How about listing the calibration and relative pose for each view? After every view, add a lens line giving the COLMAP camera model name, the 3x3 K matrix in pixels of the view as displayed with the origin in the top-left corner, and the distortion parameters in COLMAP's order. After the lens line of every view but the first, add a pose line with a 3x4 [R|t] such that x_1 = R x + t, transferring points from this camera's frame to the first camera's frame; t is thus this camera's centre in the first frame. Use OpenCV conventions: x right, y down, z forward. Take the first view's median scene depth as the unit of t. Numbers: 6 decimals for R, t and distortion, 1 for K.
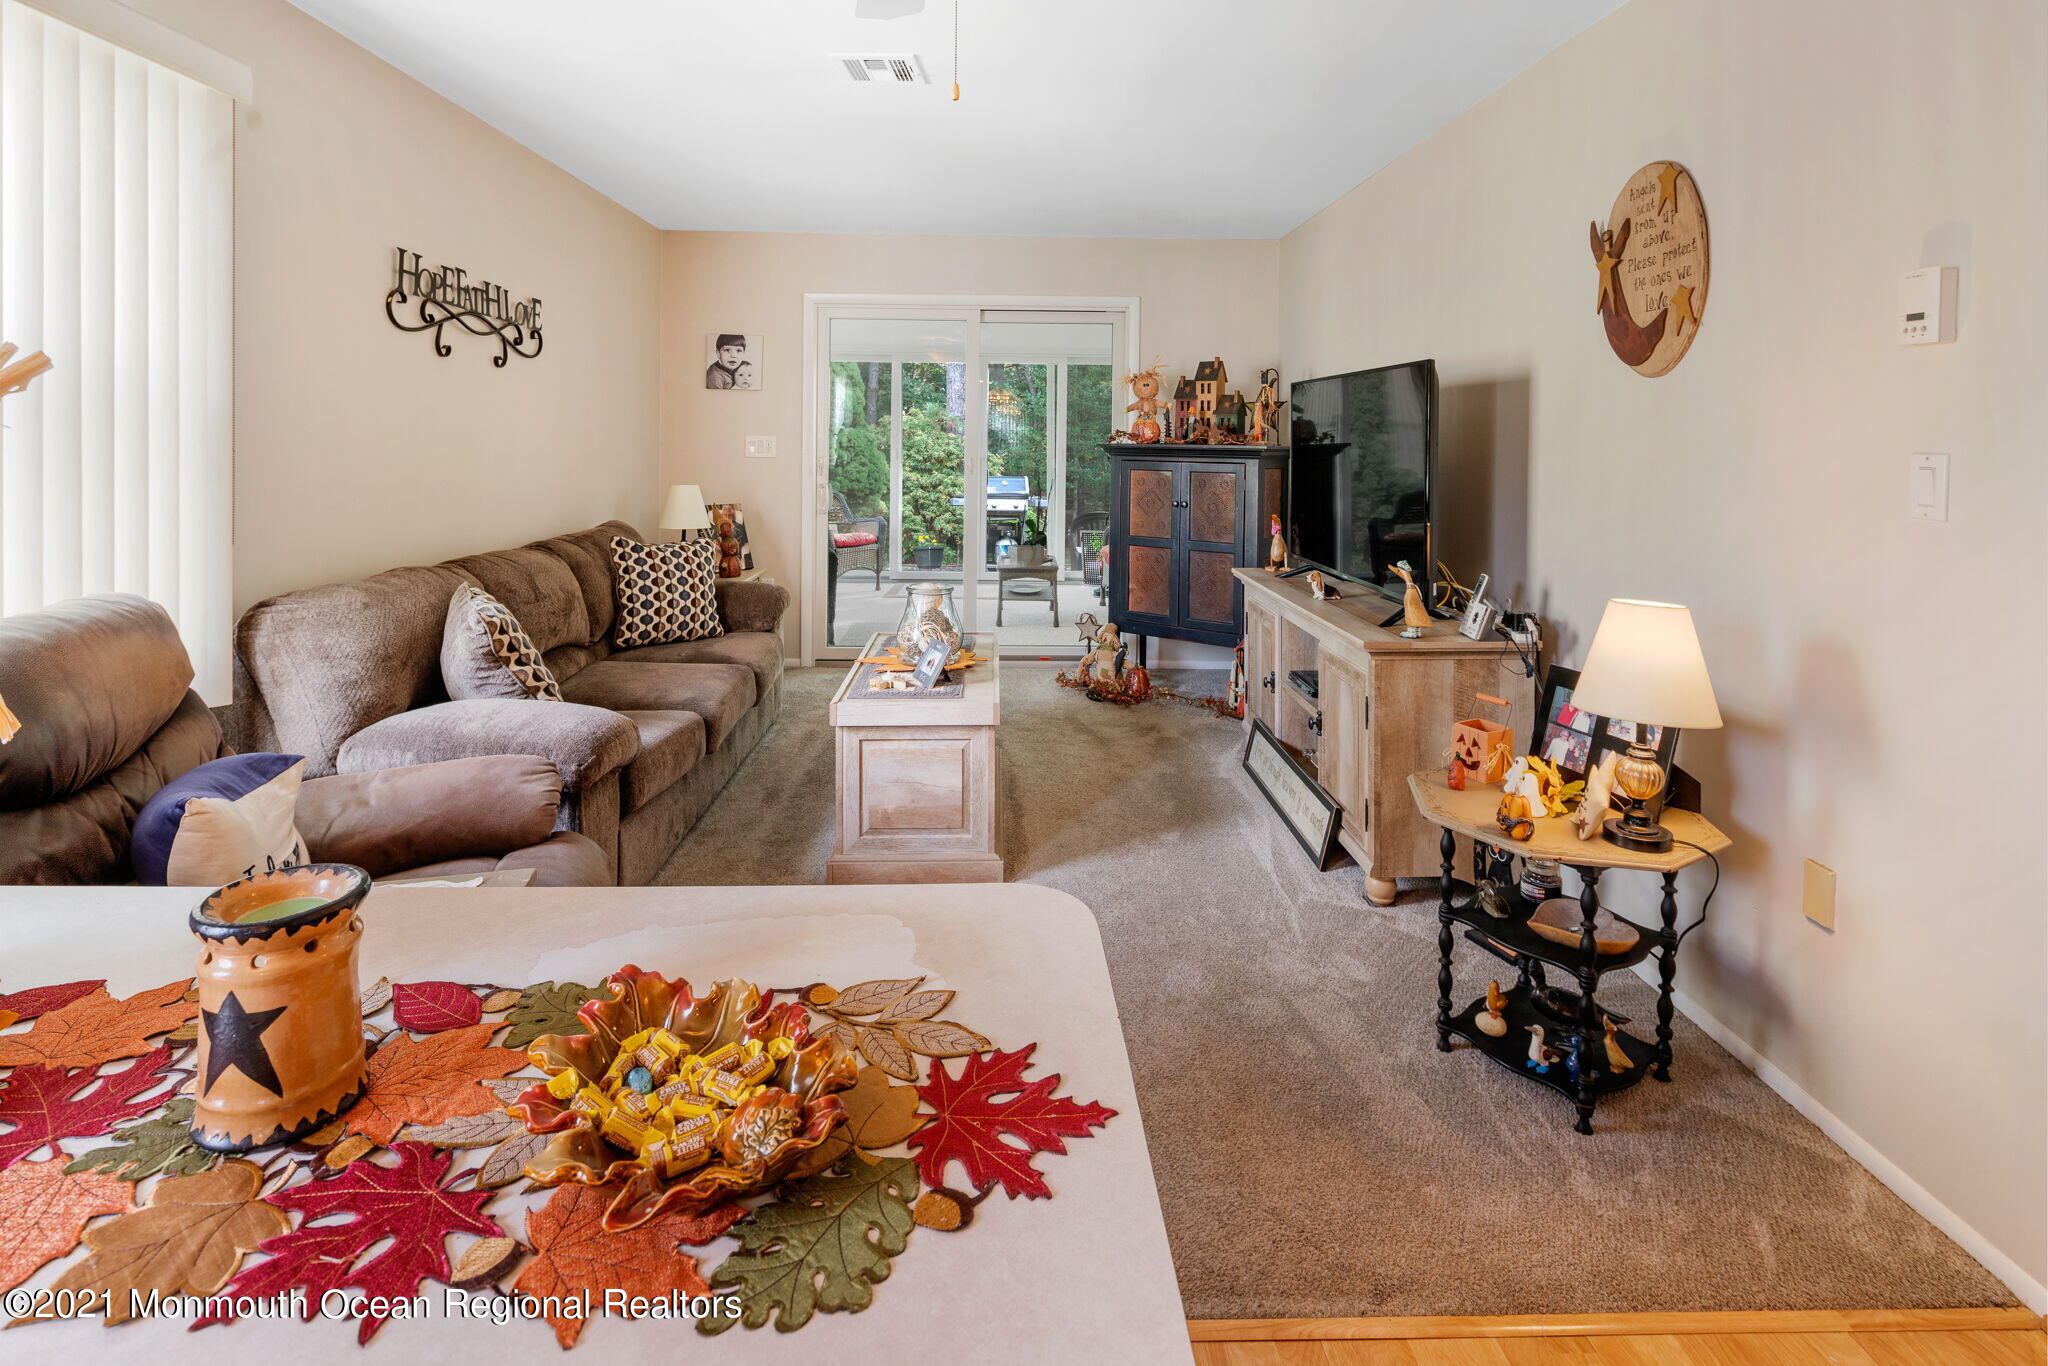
lens RADIAL K [[1037.0, 0, 1001.3], [0, 1037.0, 651.3], [0, 0, 1]] dist [-0.000064, -0.000945]
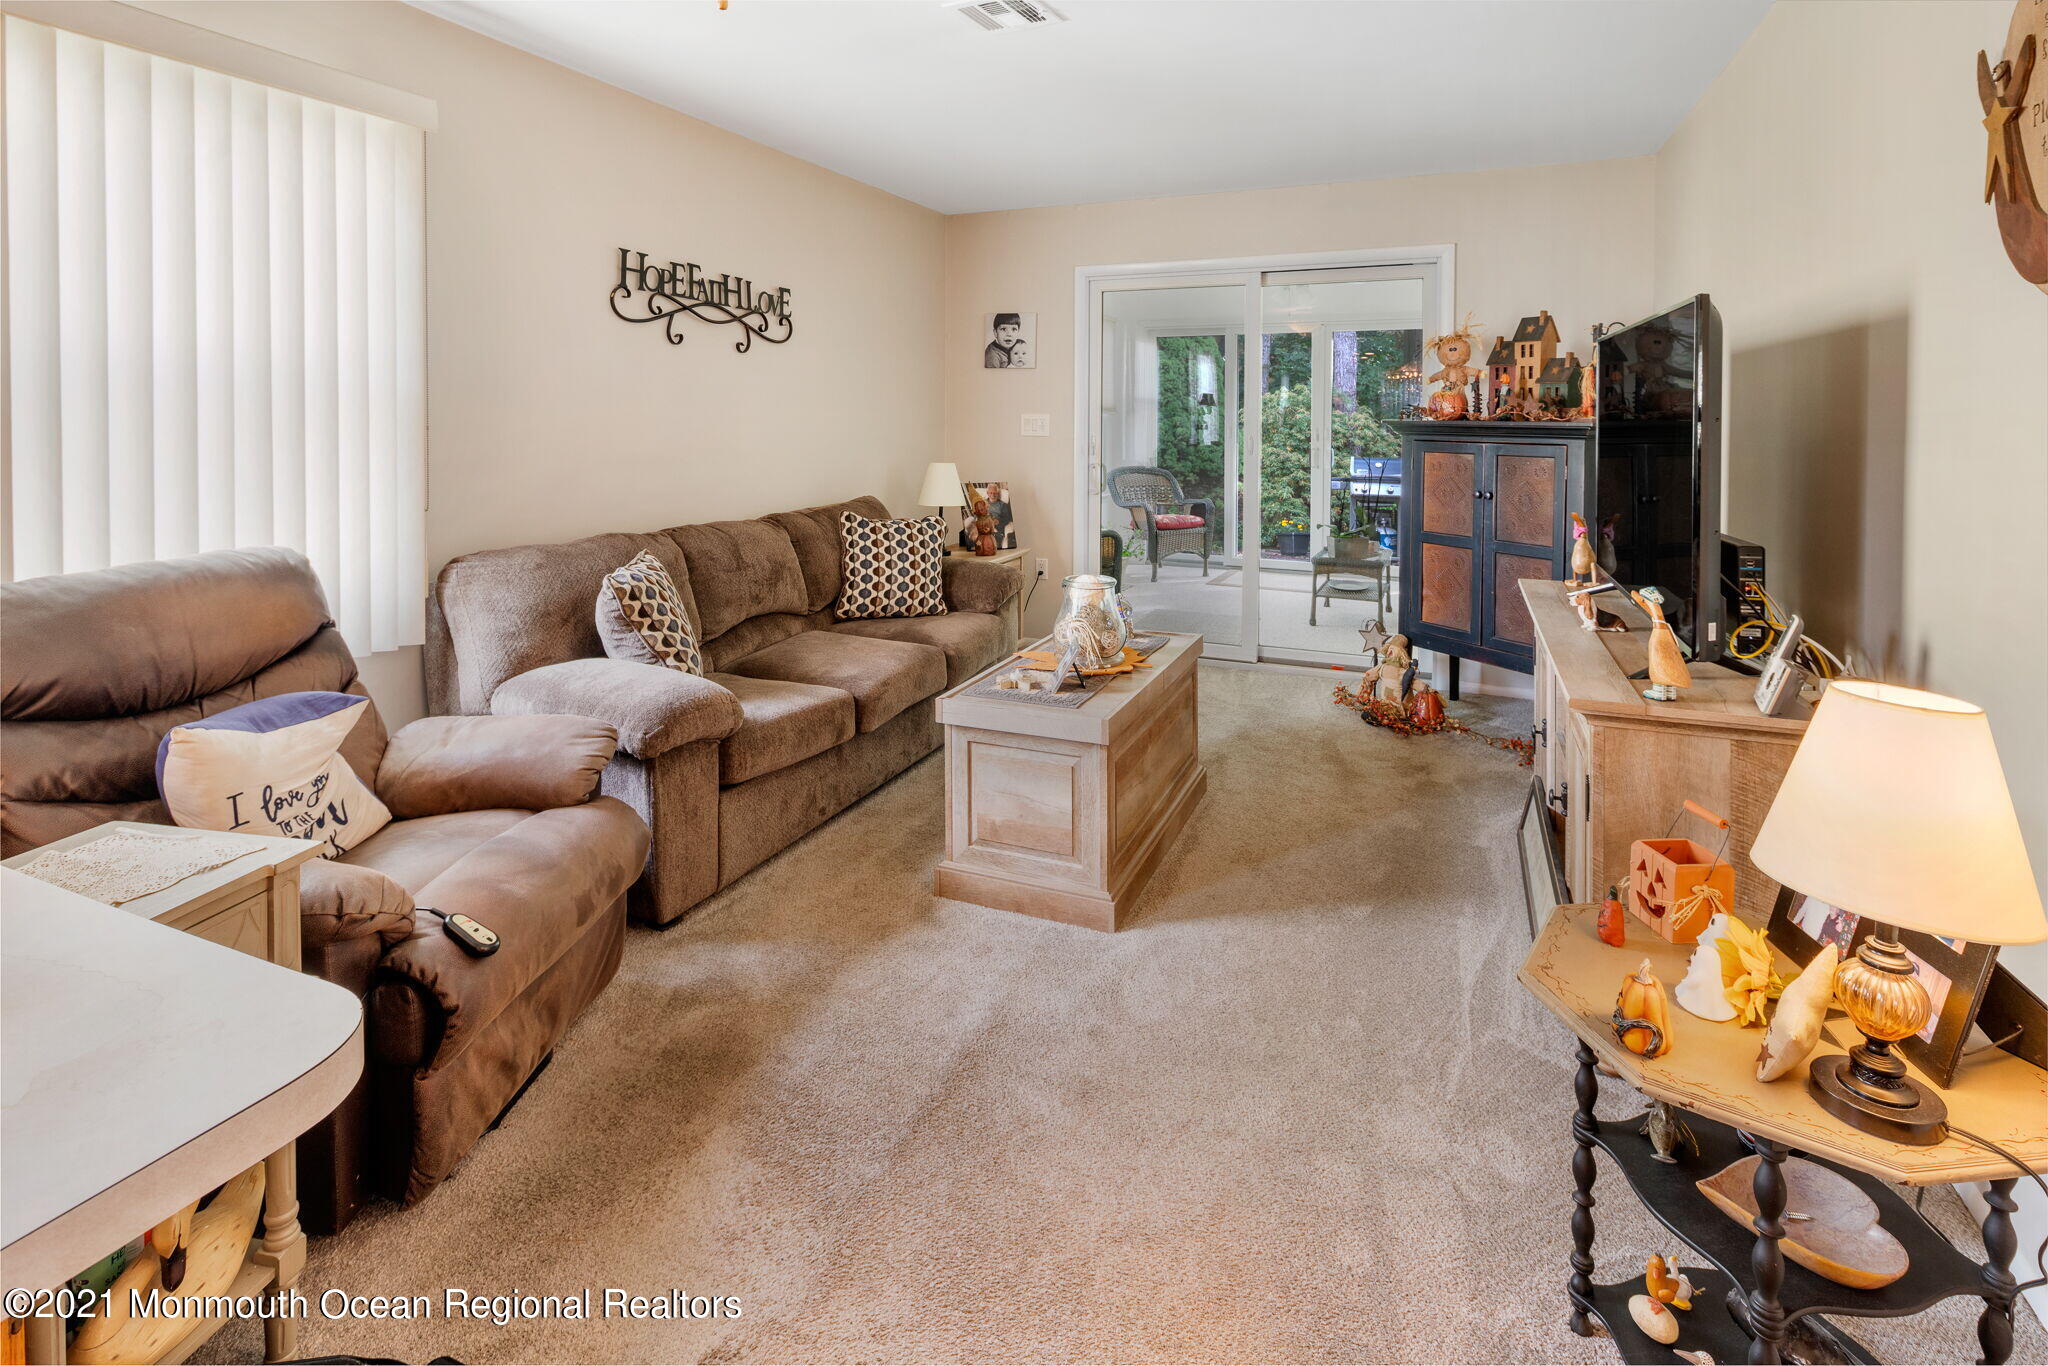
lens RADIAL K [[1031.0, 0, 957.1], [0, 1031.0, 598.1], [0, 0, 1]] dist [0.001100, -0.000182]
pose [[0.899272, 0.070369, -0.431691, 0.180041], [-0.082801, 0.996515, -0.010045, -0.023265], [0.429480, 0.044778, 0.901966, 0.121982]]
